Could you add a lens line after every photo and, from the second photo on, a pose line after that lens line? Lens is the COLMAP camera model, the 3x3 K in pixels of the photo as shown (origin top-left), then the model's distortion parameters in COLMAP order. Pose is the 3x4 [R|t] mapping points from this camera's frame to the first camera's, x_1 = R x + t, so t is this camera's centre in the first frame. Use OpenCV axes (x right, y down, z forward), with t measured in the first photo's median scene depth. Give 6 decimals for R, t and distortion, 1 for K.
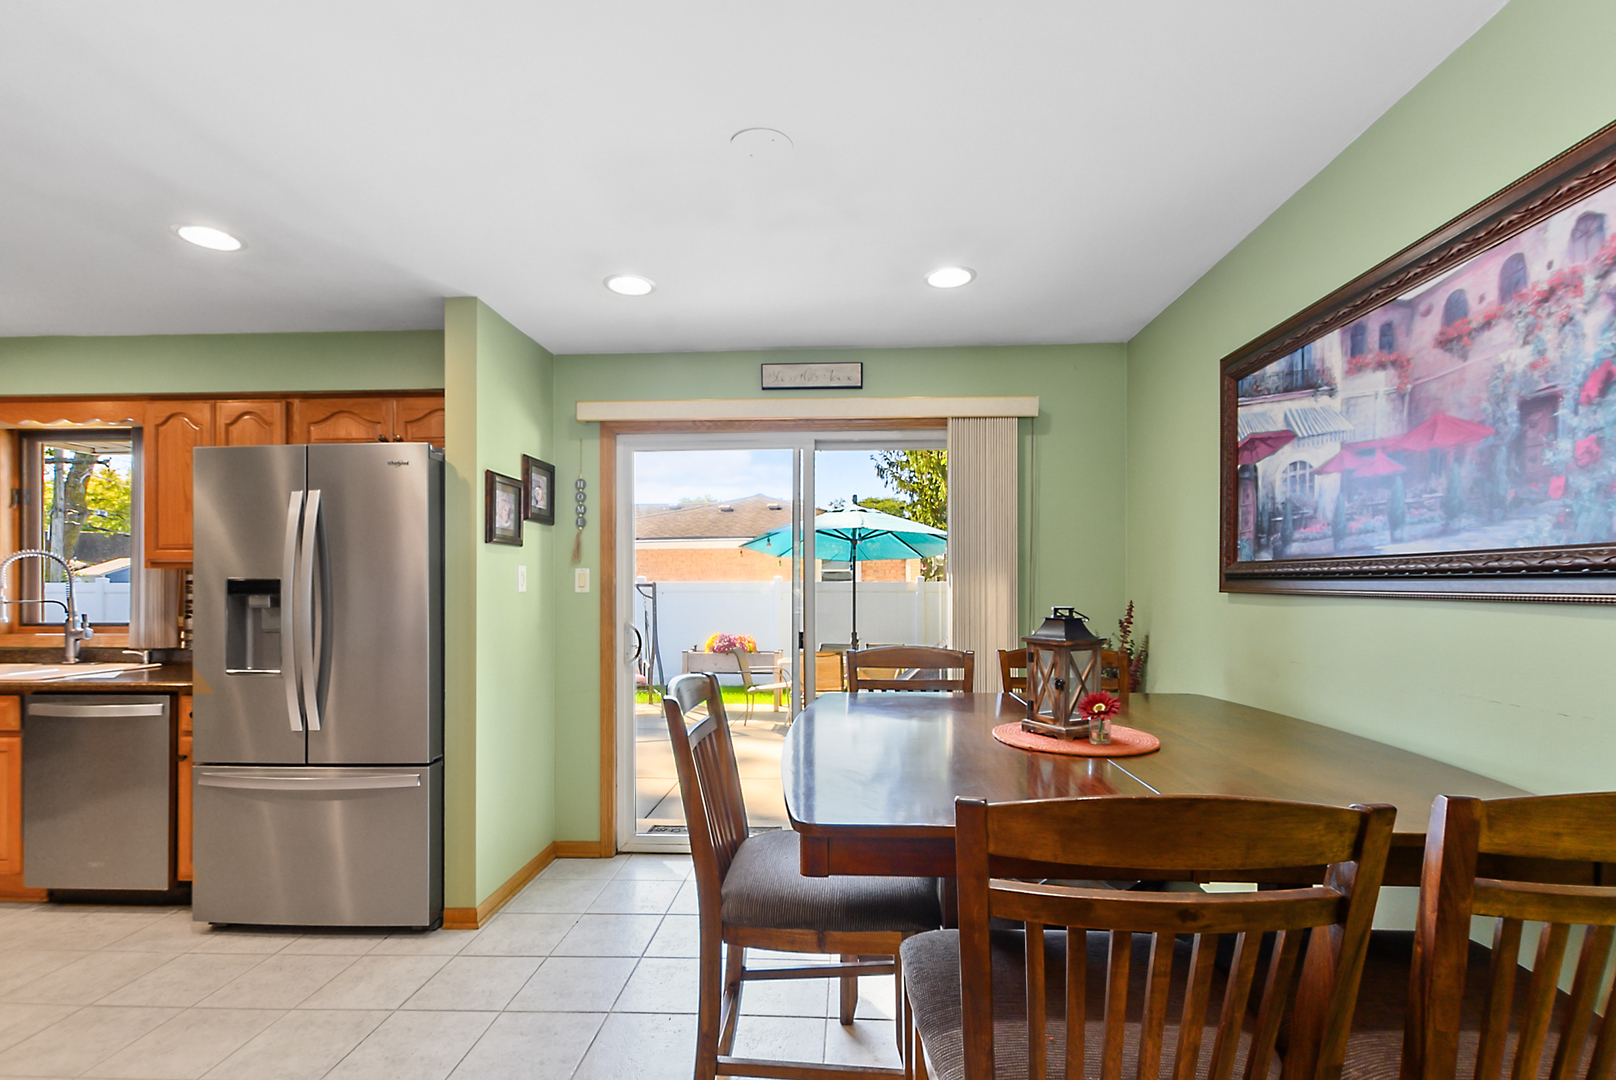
lens RADIAL K [[724.2, 0, 837.3], [0, 724.2, 585.3], [0, 0, 1]] dist [0.009831, -0.000490]
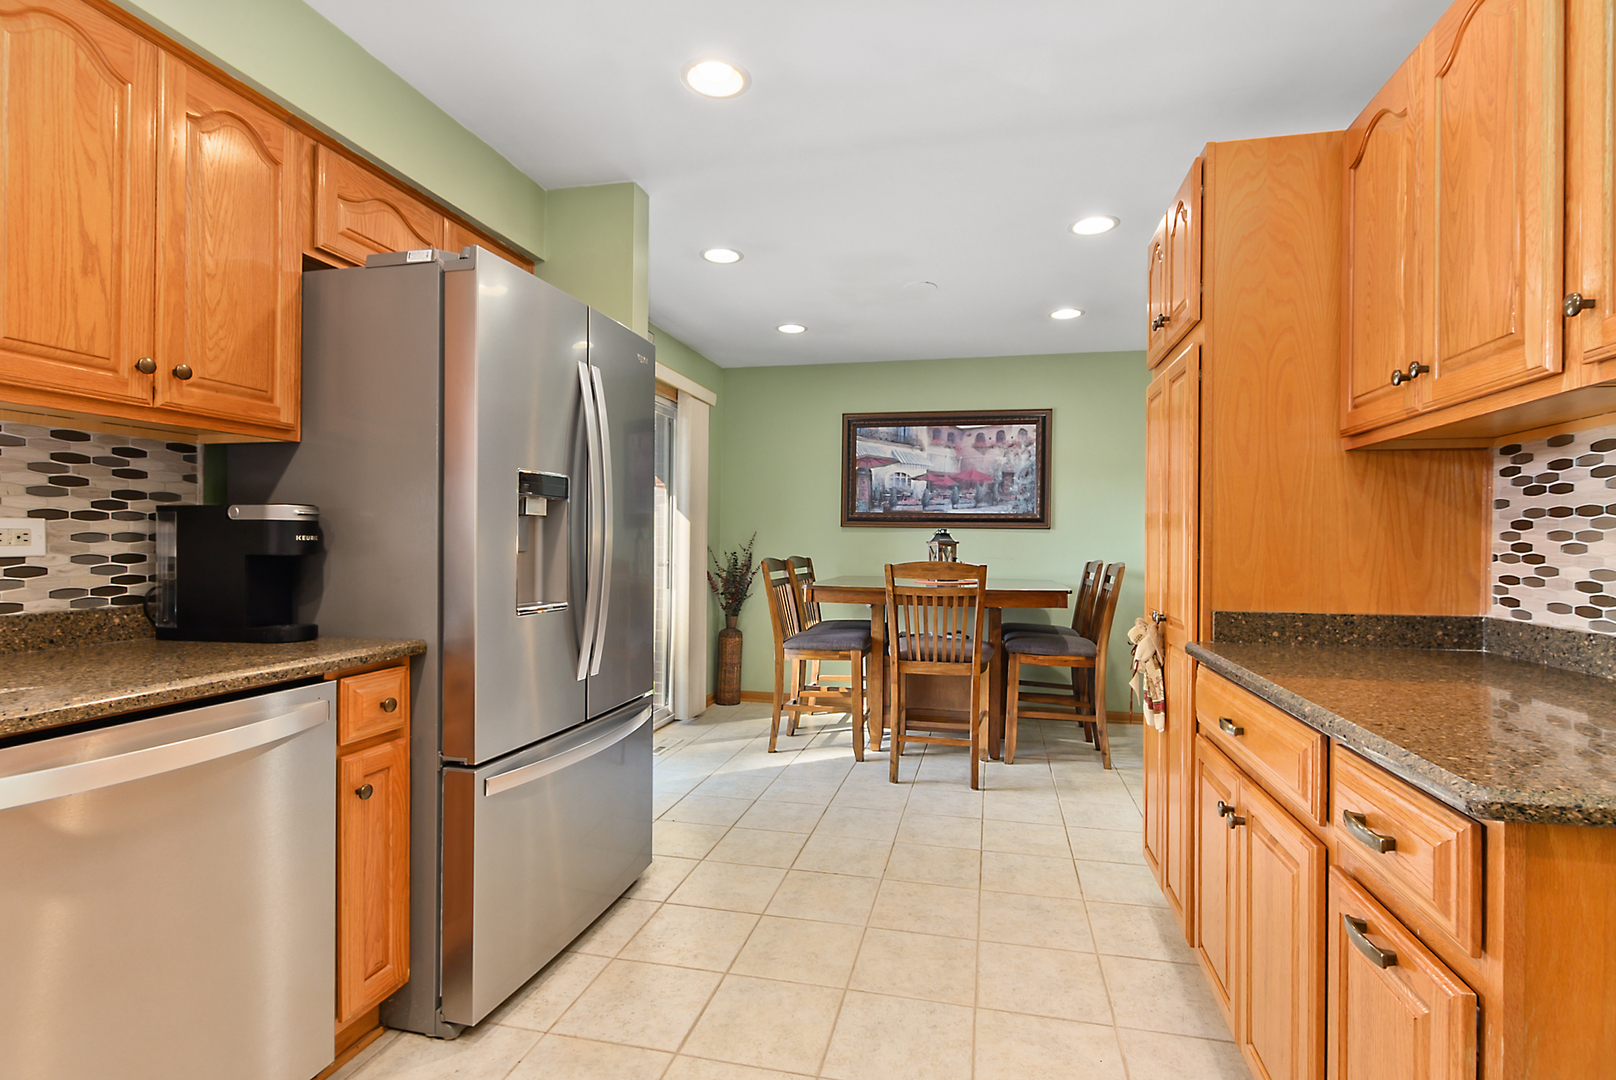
lens RADIAL K [[764.5, 0, 816.4], [0, 764.5, 543.7], [0, 0, 1]] dist [0.000946, -0.000695]
pose [[0.184996, 0.003339, 0.982734, -2.109377], [-0.009579, 0.999953, -0.001594, 0.080639], [-0.982693, -0.009119, 0.185020, 0.877781]]
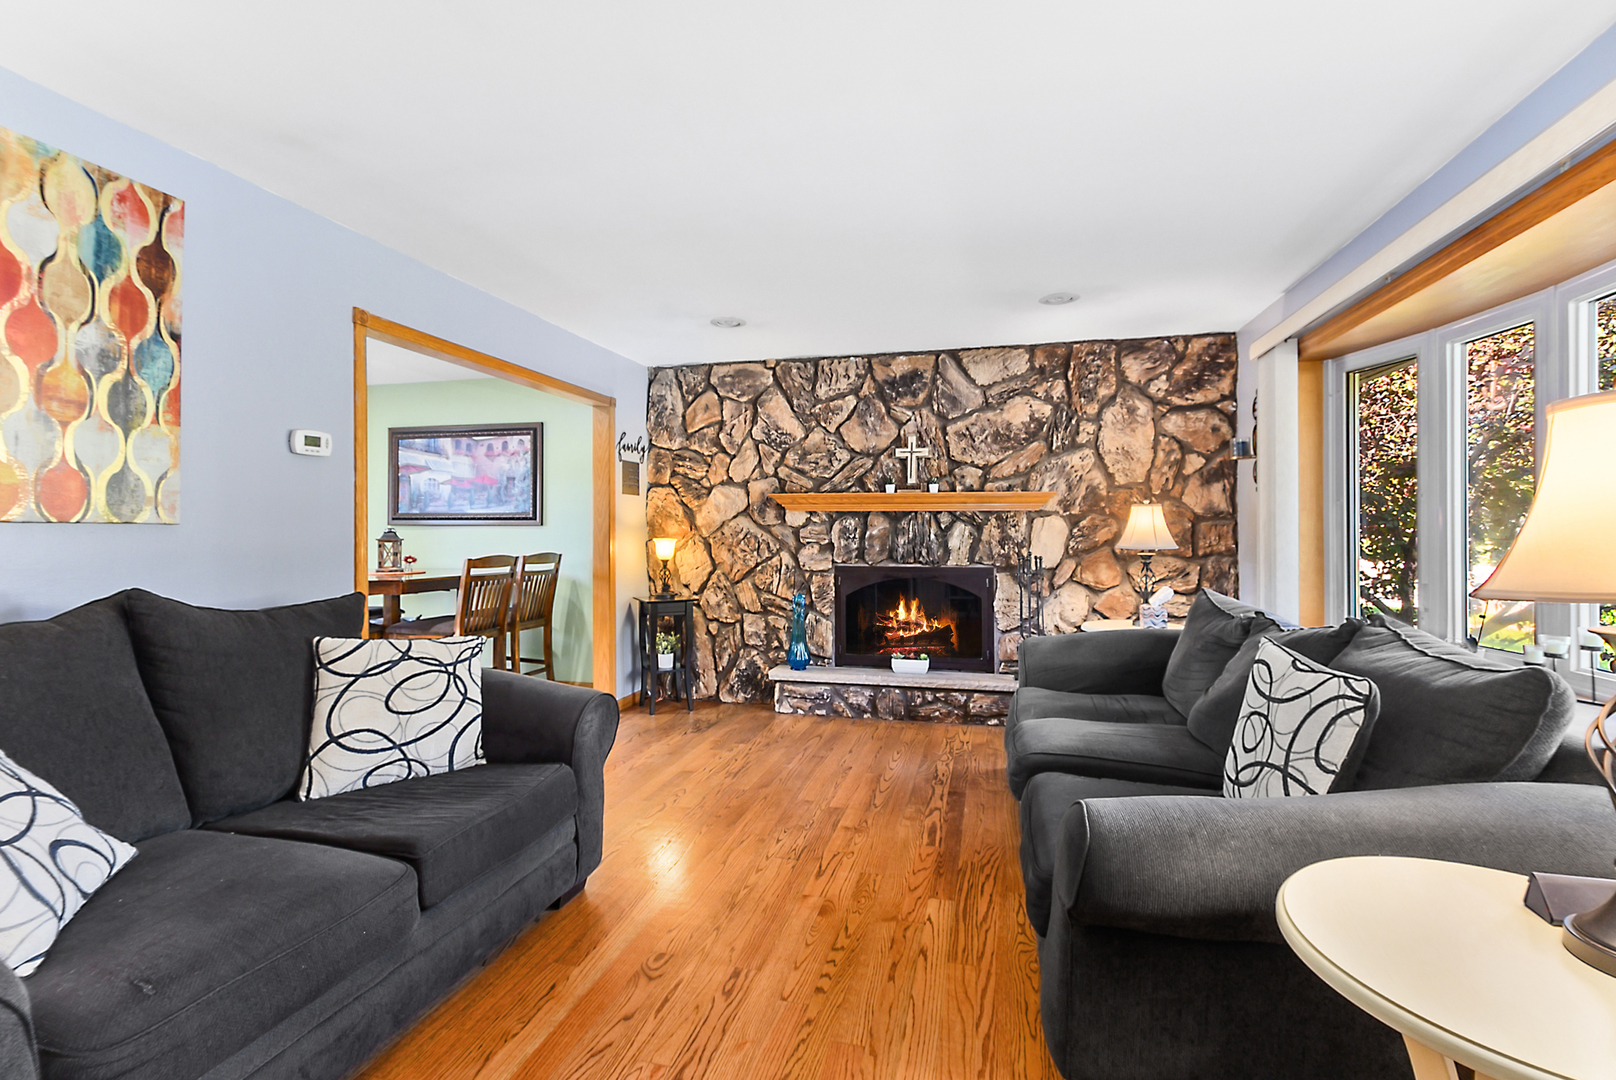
lens RADIAL K [[724.2, 0, 811.2], [0, 724.2, 540.5], [0, 0, 1]] dist [0.009831, -0.000490]
pose [[0.214309, 0.000903, 0.976765, -1.967402], [-0.000039, 1.000000, -0.000916, 0.080408], [-0.976766, 0.000158, 0.214309, -1.134223]]
